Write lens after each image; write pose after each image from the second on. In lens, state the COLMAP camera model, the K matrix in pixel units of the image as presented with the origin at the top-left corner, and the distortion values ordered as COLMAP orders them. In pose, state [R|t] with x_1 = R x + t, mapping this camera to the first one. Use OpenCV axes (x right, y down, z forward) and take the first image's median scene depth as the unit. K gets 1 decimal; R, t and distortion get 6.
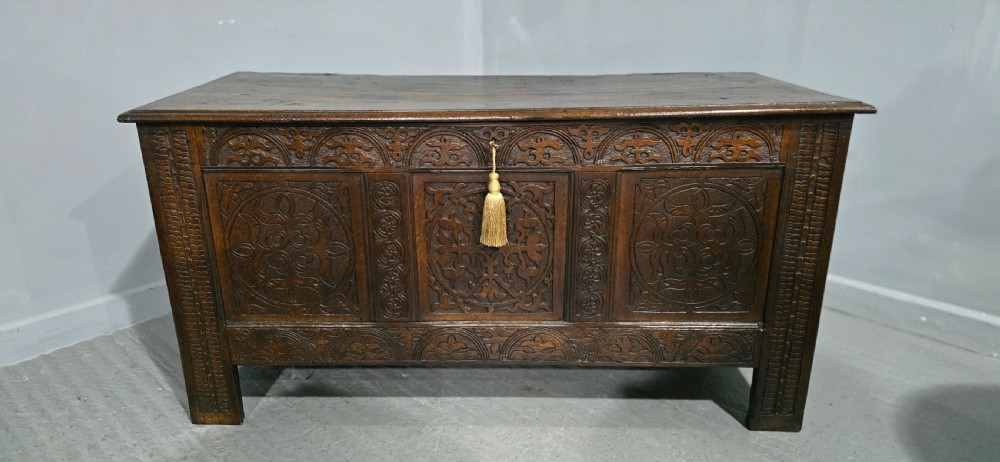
lens RADIAL K [[662.4, 0, 485.8], [0, 662.4, 229.0], [0, 0, 1]] dist [0.054015, -0.066526]
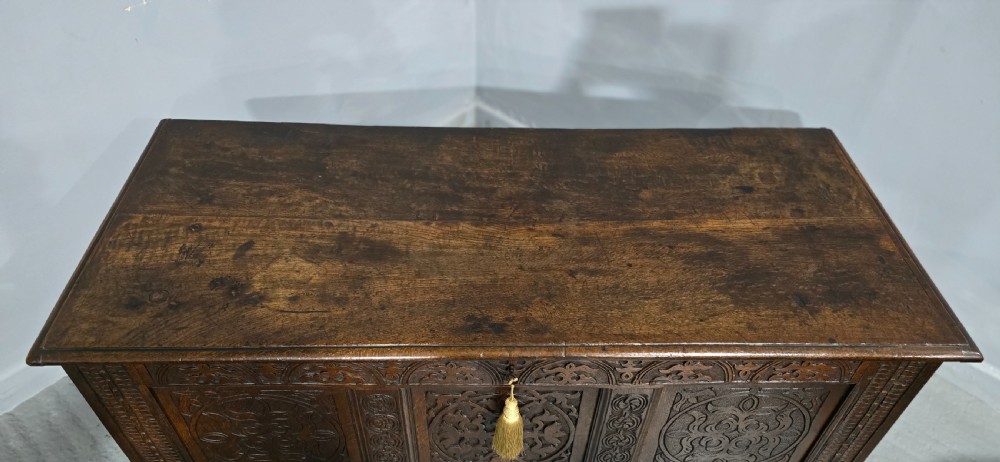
lens RADIAL K [[669.0, 0, 491.6], [0, 669.0, 229.1], [0, 0, 1]] dist [0.037140, -0.041877]
pose [[0.999021, -0.001729, 0.044198, -0.044241], [-0.016205, 0.915449, 0.402108, -0.560760], [-0.041156, -0.402430, 0.914525, 0.294991]]
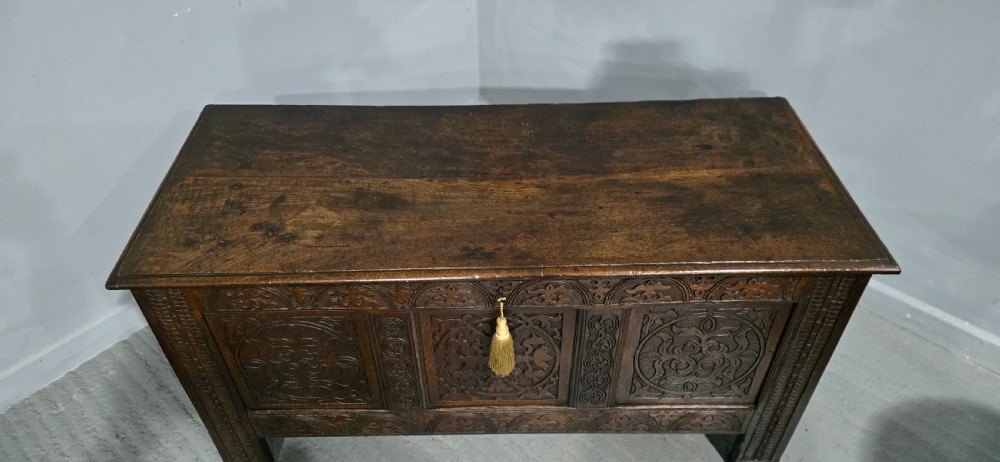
lens RADIAL K [[662.4, 0, 485.8], [0, 662.4, 229.0], [0, 0, 1]] dist [0.054015, -0.066526]
pose [[0.999671, -0.023706, 0.009781, -0.016131], [0.018372, 0.928158, 0.371732, -0.524141], [-0.017891, -0.371430, 0.928288, 0.124413]]
